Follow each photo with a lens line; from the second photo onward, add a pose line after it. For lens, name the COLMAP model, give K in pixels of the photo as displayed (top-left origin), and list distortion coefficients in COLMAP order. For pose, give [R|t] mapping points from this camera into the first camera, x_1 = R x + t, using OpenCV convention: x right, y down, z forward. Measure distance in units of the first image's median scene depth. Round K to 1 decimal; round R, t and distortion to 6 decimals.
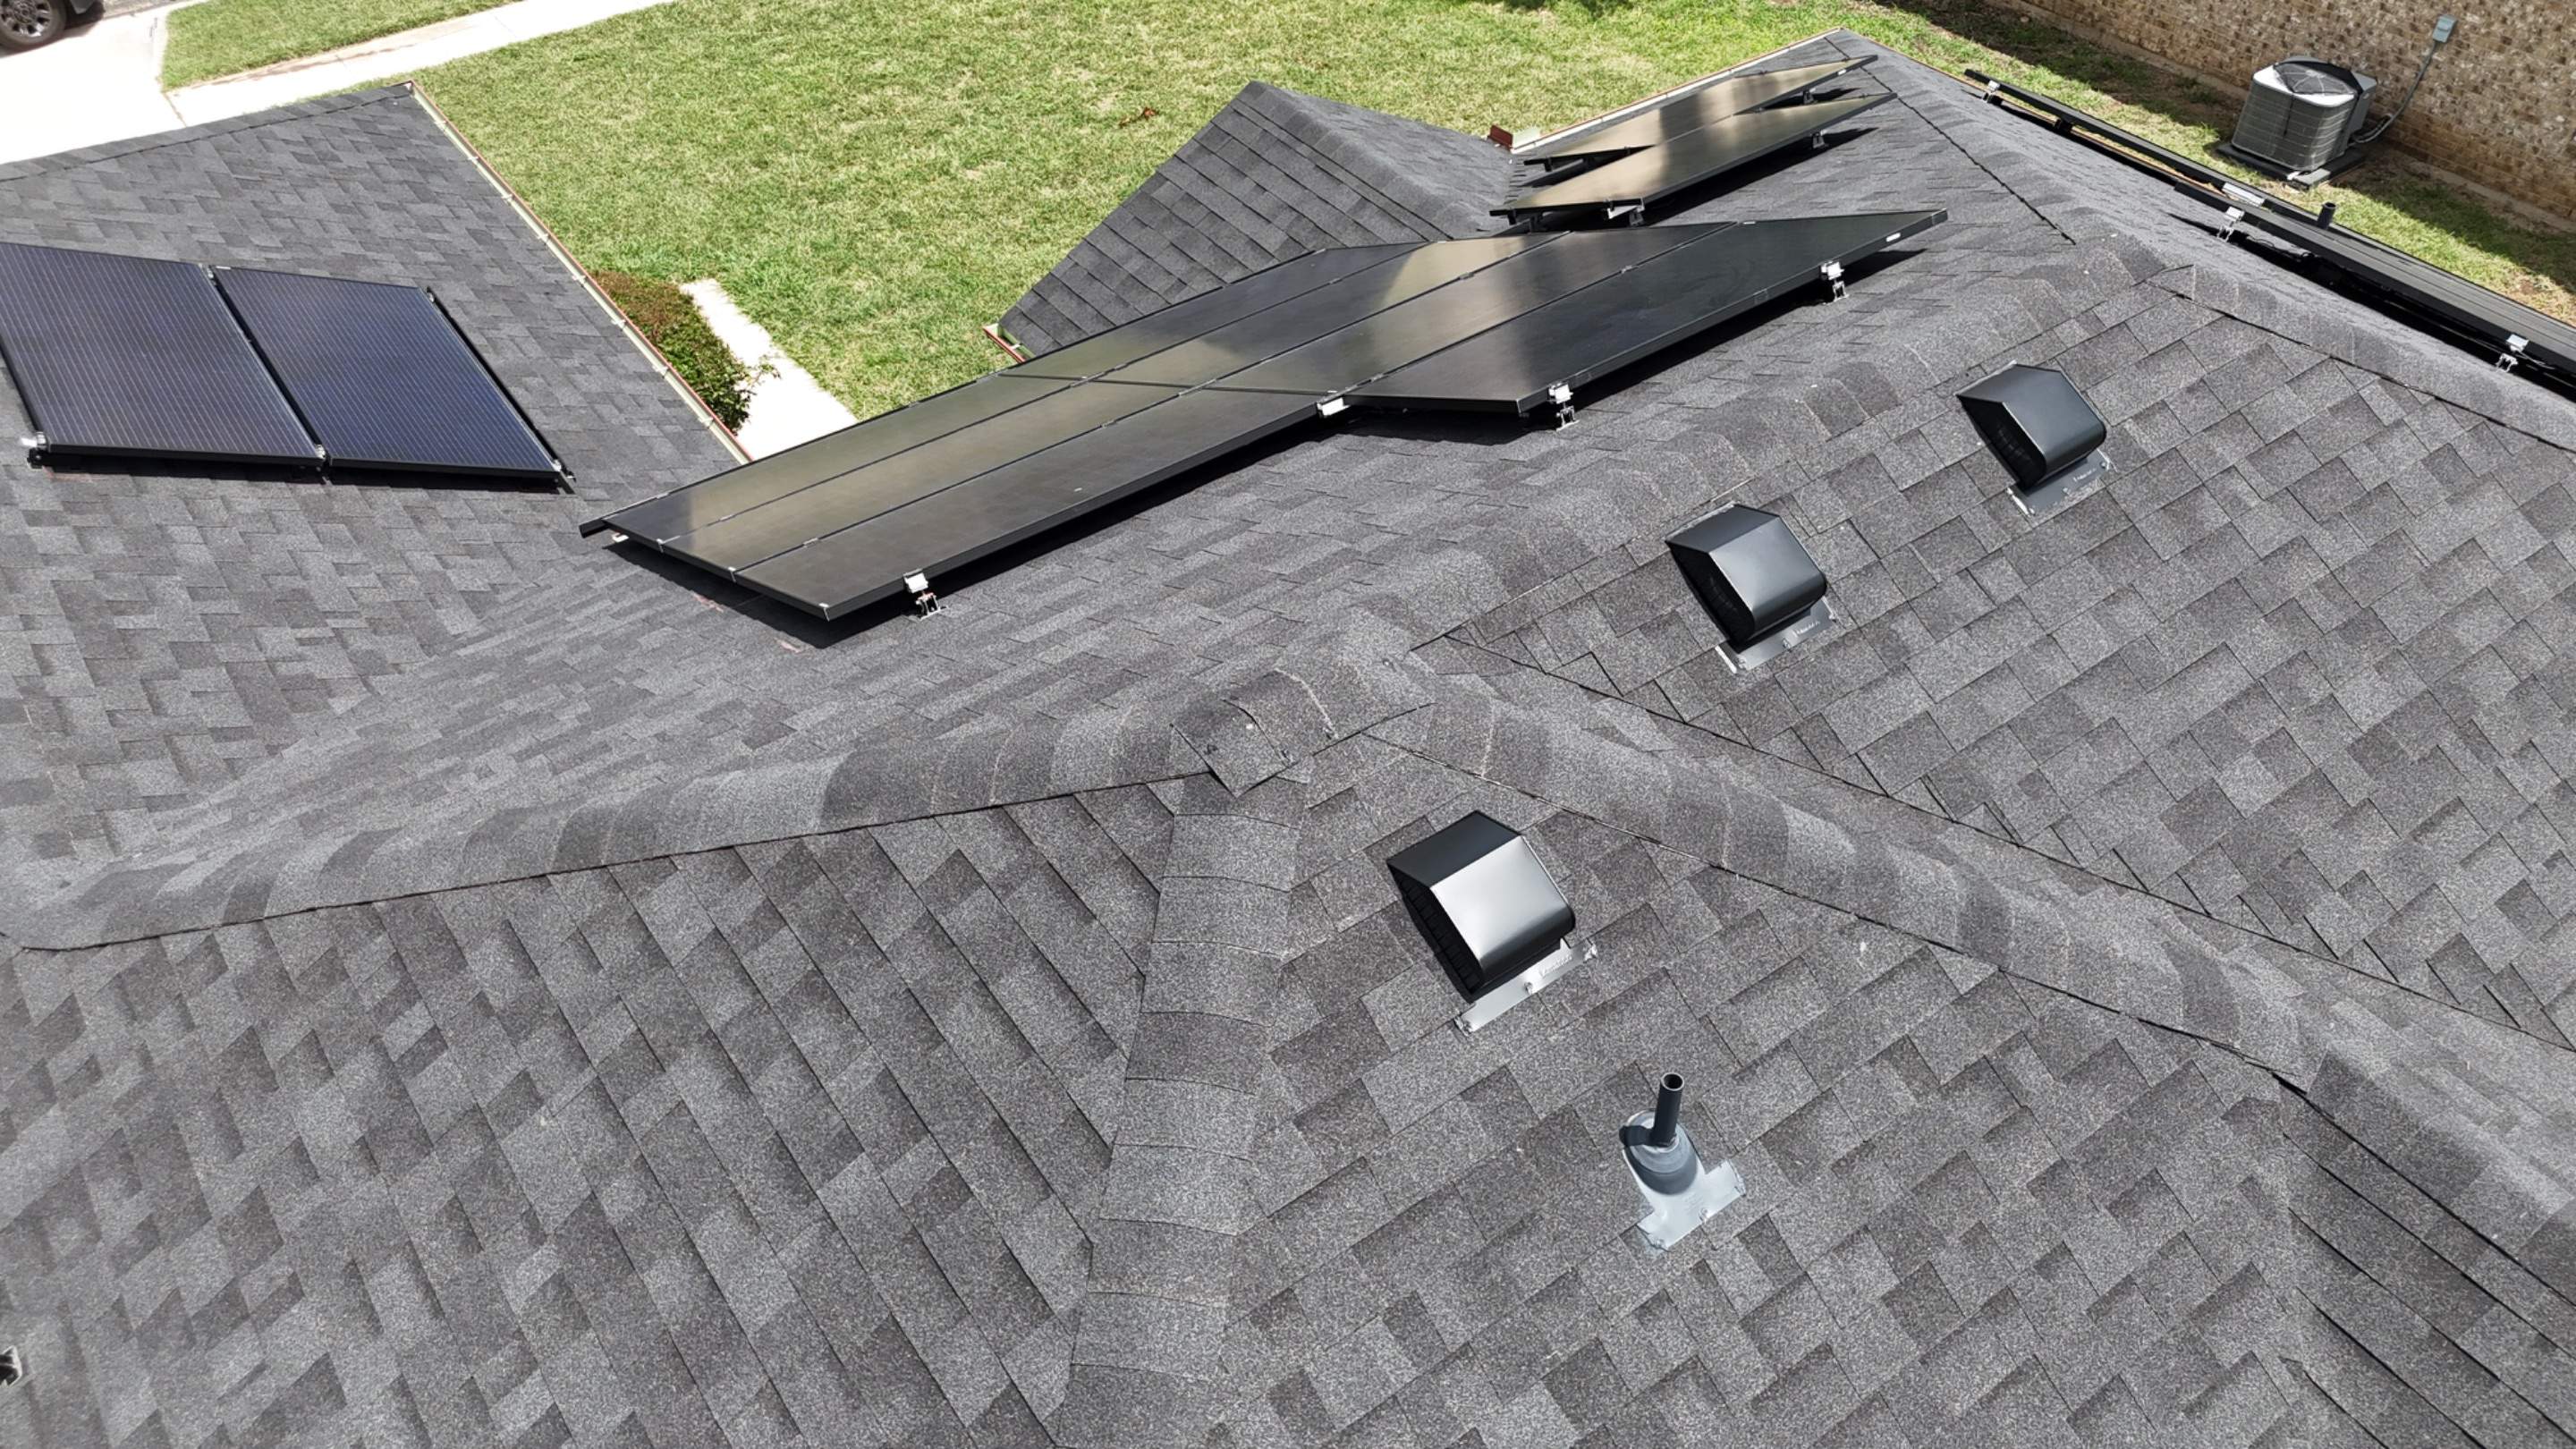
lens RADIAL K [[1904.8, 0, 1292.4], [0, 1904.8, 718.3], [0, 0, 1]] dist [0.062427, -0.055914]
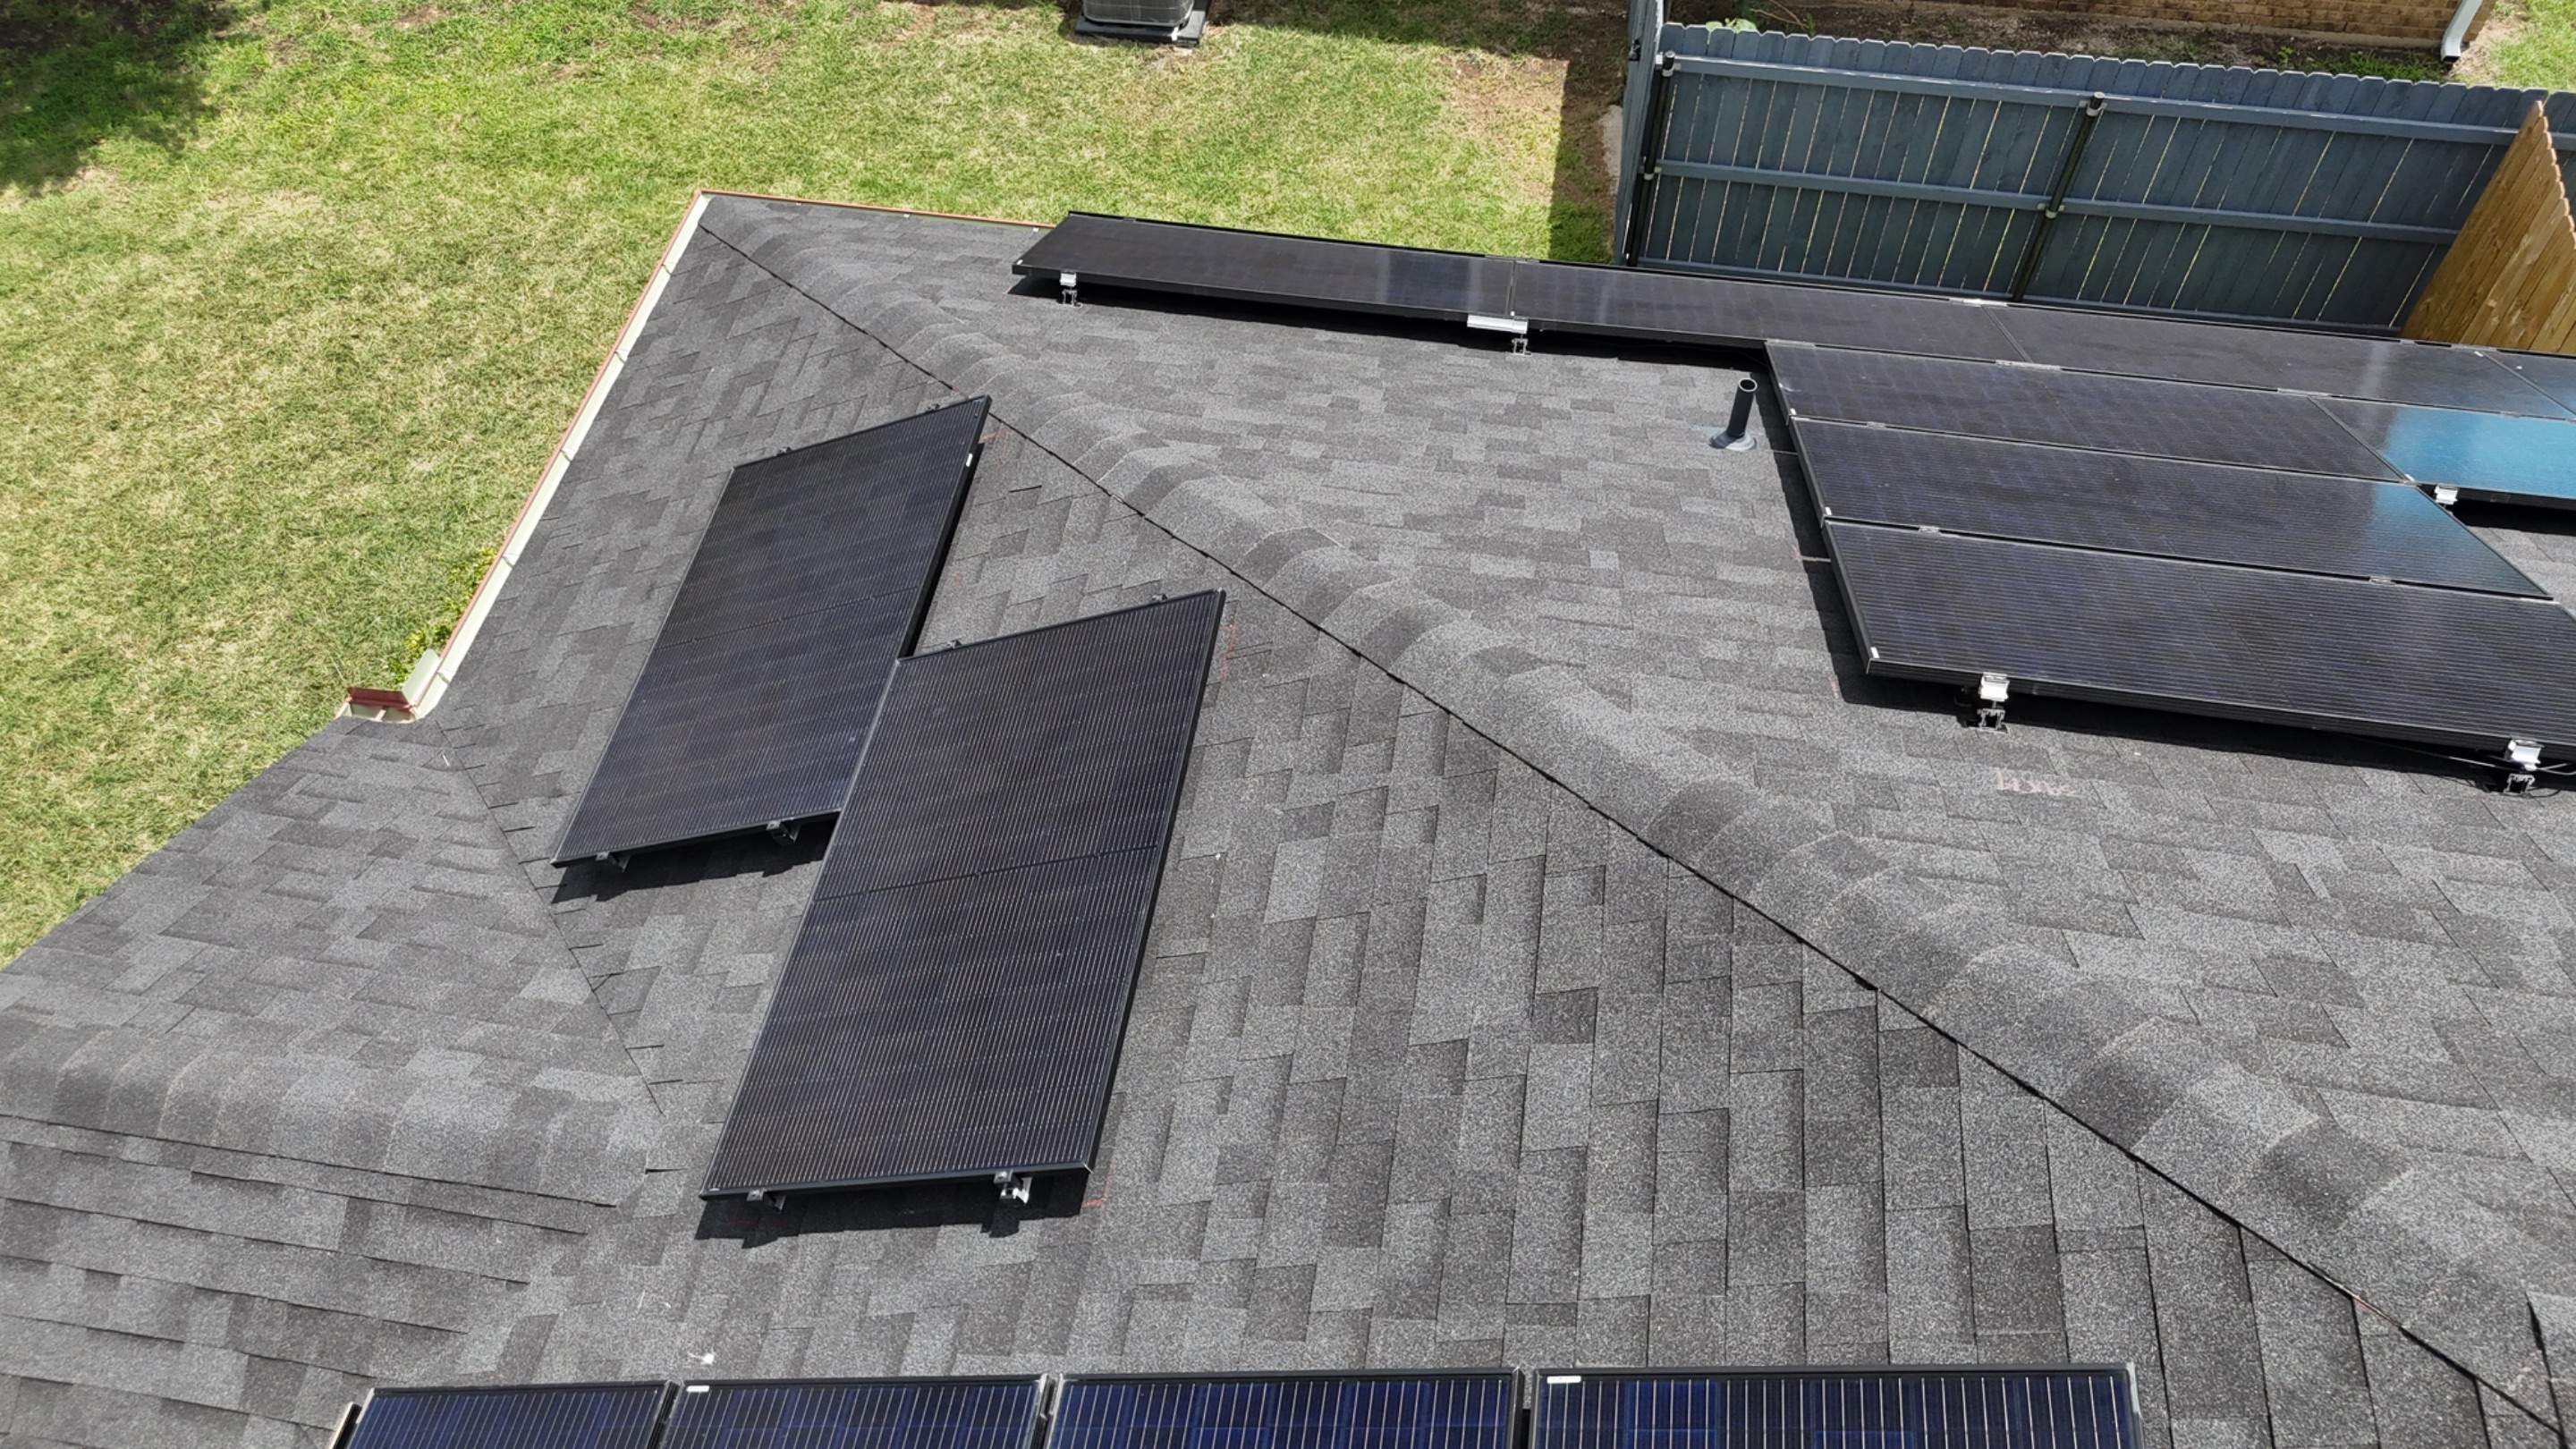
lens RADIAL K [[1904.8, 0, 1292.4], [0, 1904.8, 718.3], [0, 0, 1]] dist [0.062427, -0.055914]
pose [[0.706595, -0.556258, 0.437379, 0.090591], [0.483185, 0.830851, 0.276078, -0.602756], [-0.516968, 0.016260, 0.855851, 0.712938]]
